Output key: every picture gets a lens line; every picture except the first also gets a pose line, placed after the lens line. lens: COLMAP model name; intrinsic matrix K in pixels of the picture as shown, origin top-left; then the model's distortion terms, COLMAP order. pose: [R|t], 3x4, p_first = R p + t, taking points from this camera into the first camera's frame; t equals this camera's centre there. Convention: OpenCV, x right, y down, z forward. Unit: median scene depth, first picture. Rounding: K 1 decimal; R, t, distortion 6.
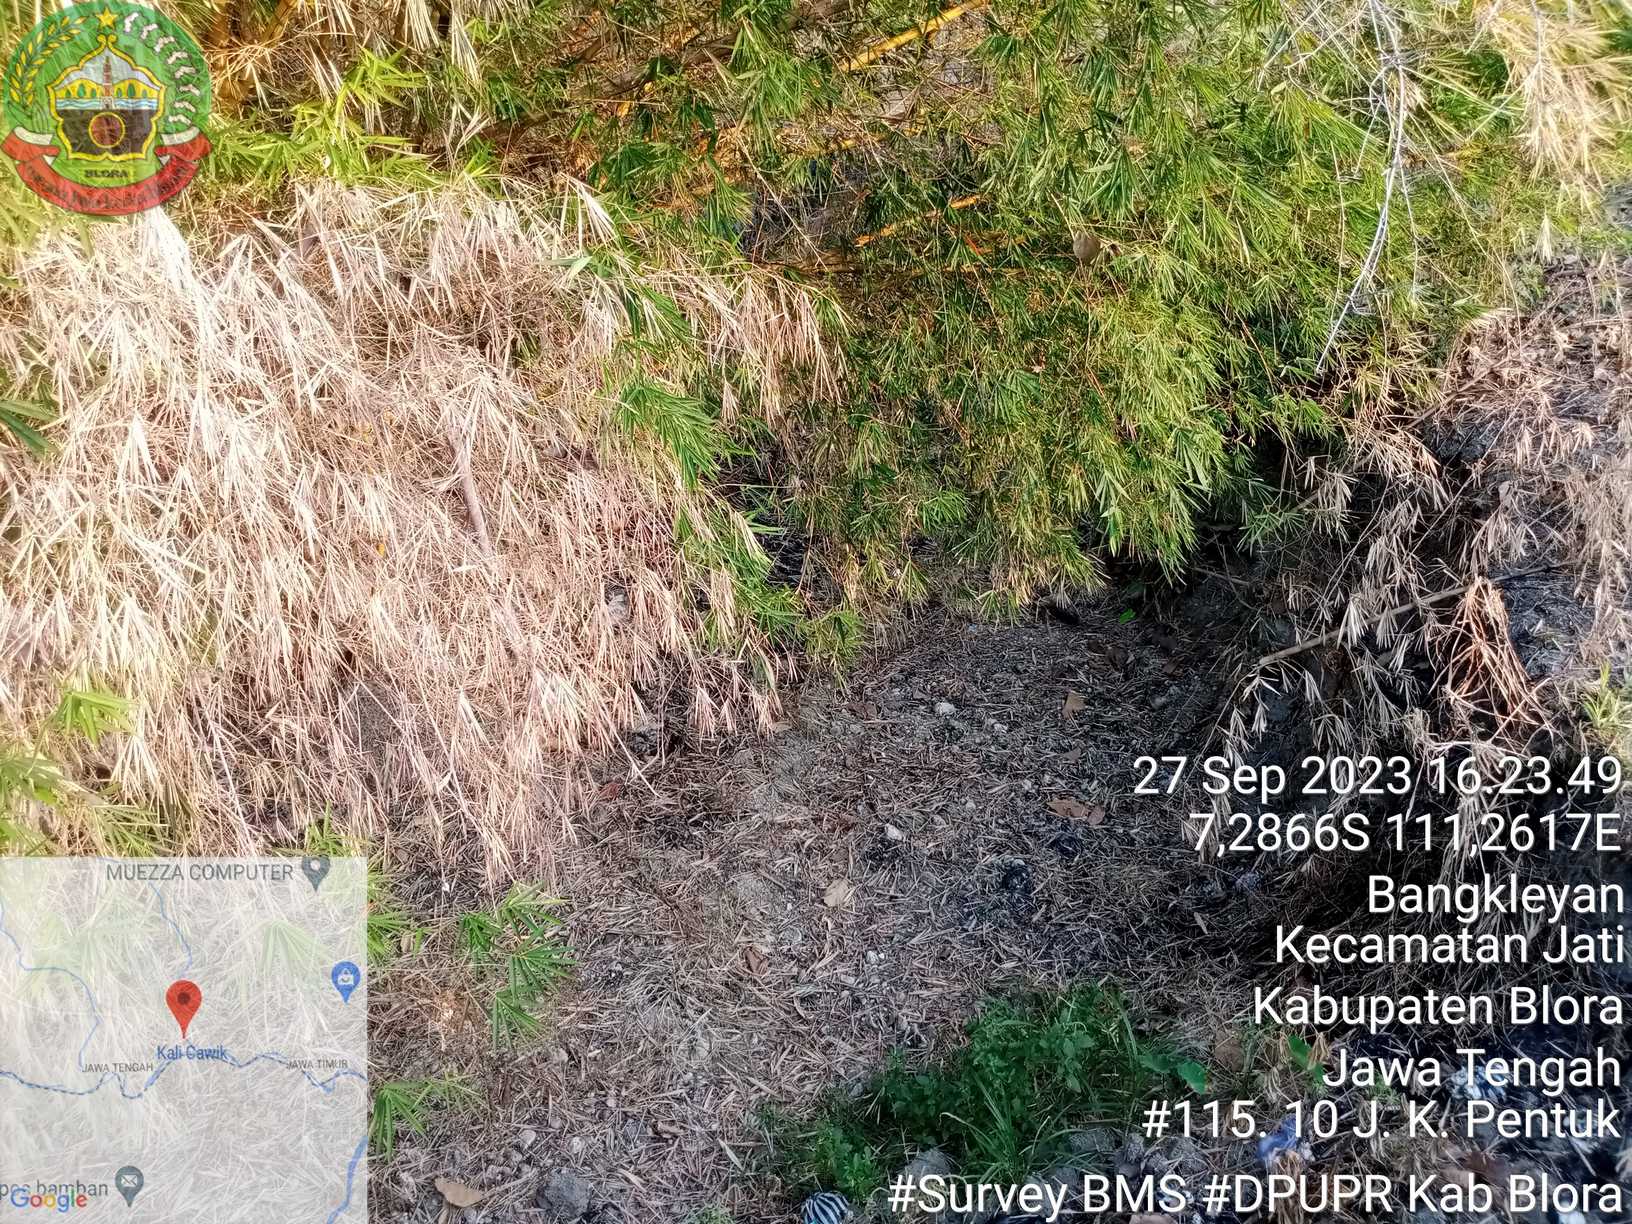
lens RADIAL K [[1324.0, 0, 822.0], [0, 1324.0, 614.1], [0, 0, 1]] dist [0.060114, -0.176339]
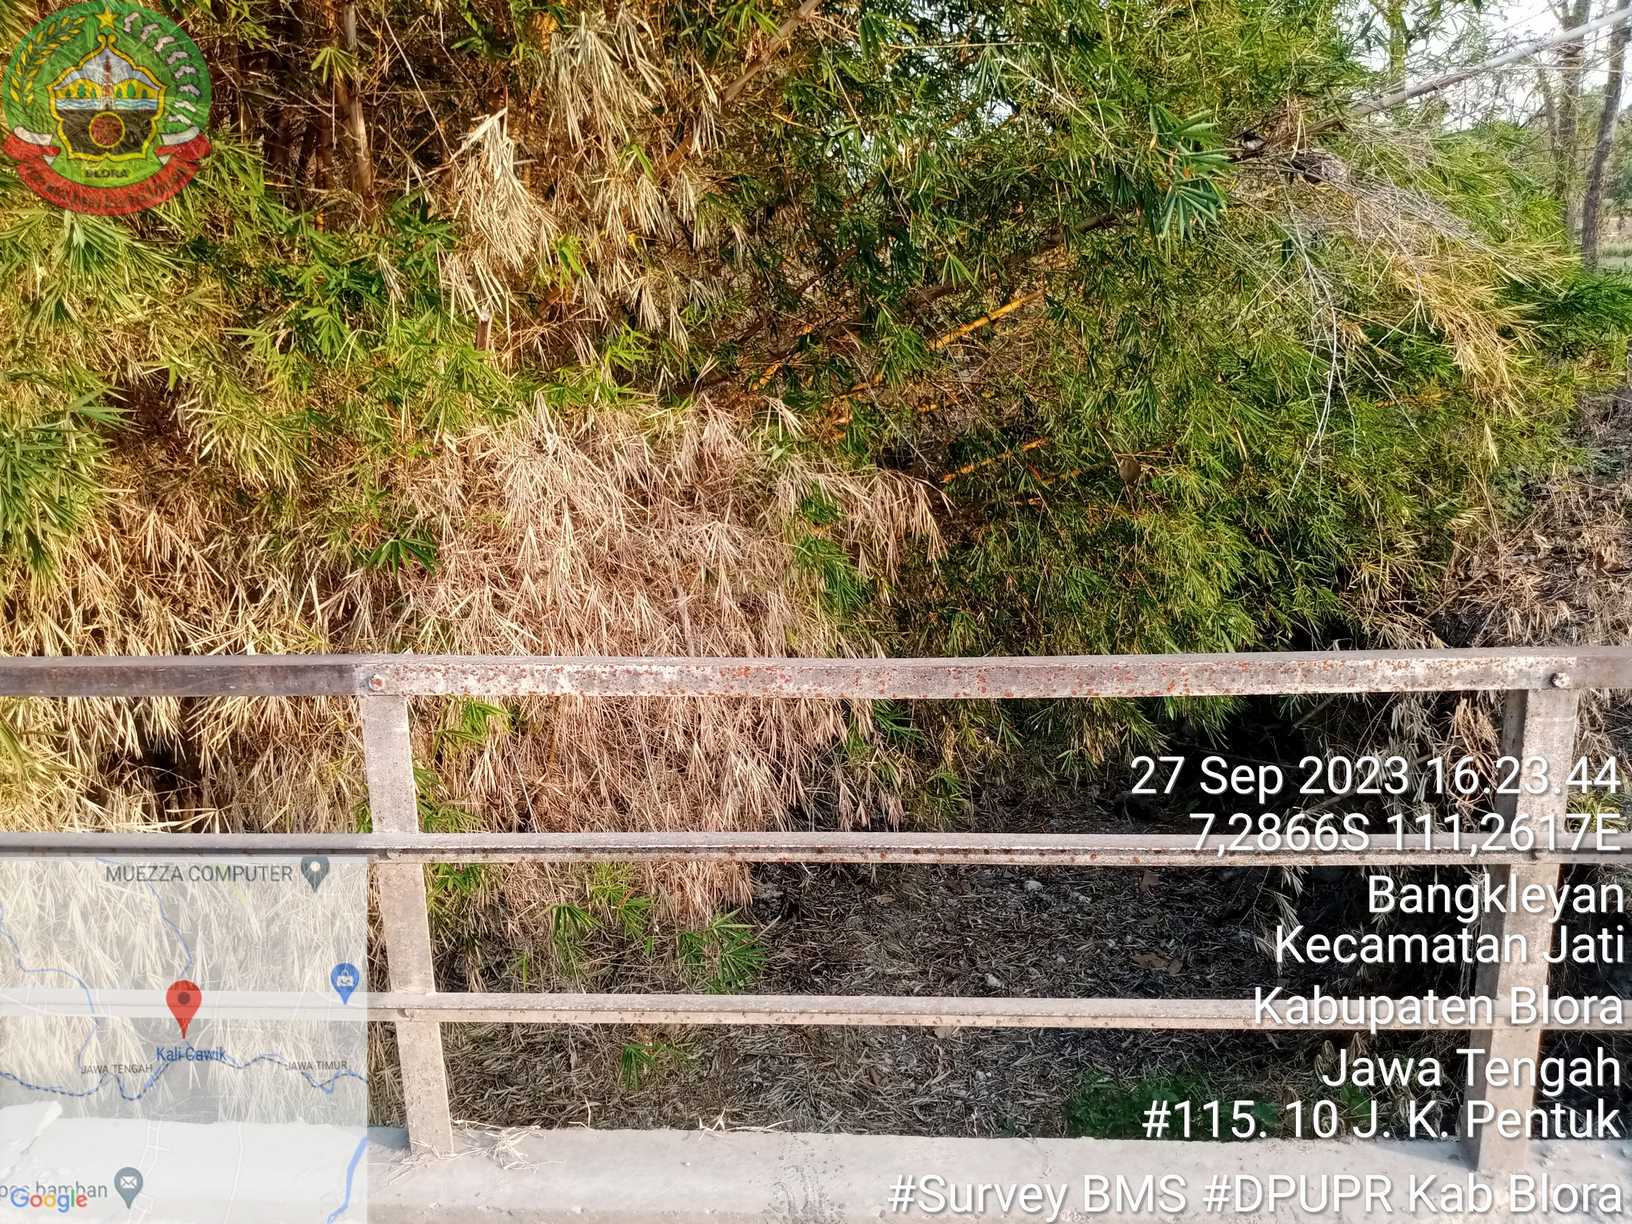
lens RADIAL K [[1293.6, 0, 813.7], [0, 1293.6, 561.7], [0, 0, 1]] dist [0.012586, -0.074387]
pose [[0.998043, -0.022521, -0.058342, -0.029876], [0.007539, 0.969431, -0.245247, 0.104346], [0.062082, 0.244327, 0.967704, -0.181190]]
